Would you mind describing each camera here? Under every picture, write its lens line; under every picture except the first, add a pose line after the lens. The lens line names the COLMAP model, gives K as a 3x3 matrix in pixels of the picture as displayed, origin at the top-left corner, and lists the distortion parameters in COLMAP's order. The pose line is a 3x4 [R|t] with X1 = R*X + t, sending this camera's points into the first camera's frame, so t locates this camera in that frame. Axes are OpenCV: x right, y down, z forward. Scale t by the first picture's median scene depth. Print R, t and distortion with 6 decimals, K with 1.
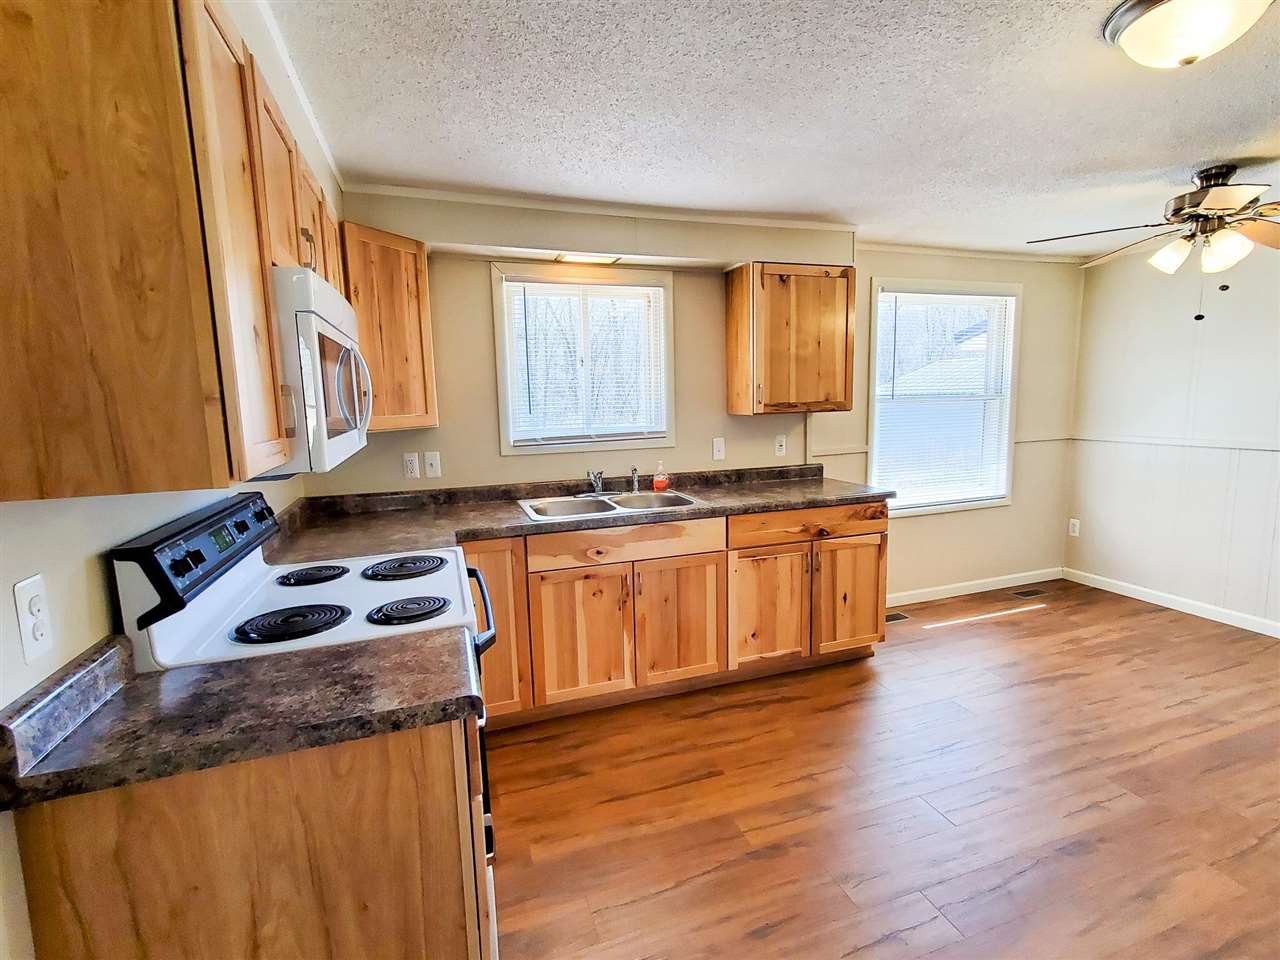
lens RADIAL K [[591.7, 0, 639.2], [0, 591.7, 474.7], [0, 0, 1]] dist [-0.000769, 0.000540]
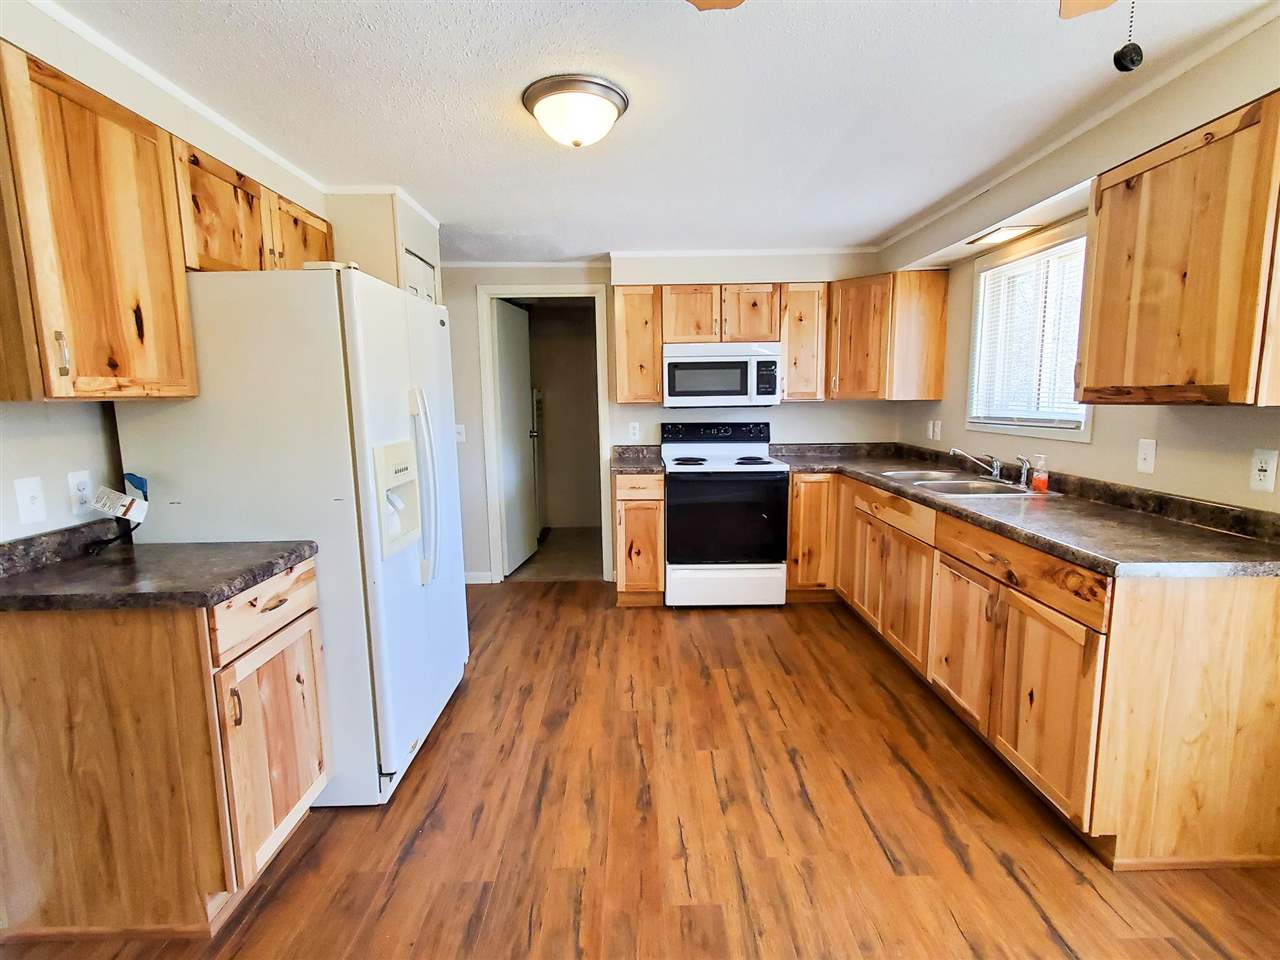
lens RADIAL K [[591.7, 0, 639.2], [0, 591.7, 474.7], [0, 0, 1]] dist [-0.000769, 0.000540]
pose [[-0.313938, 0.156576, -0.936444, 1.074676], [-0.102673, 0.974925, 0.197430, -0.110170], [0.943876, 0.158128, -0.289990, 0.776652]]
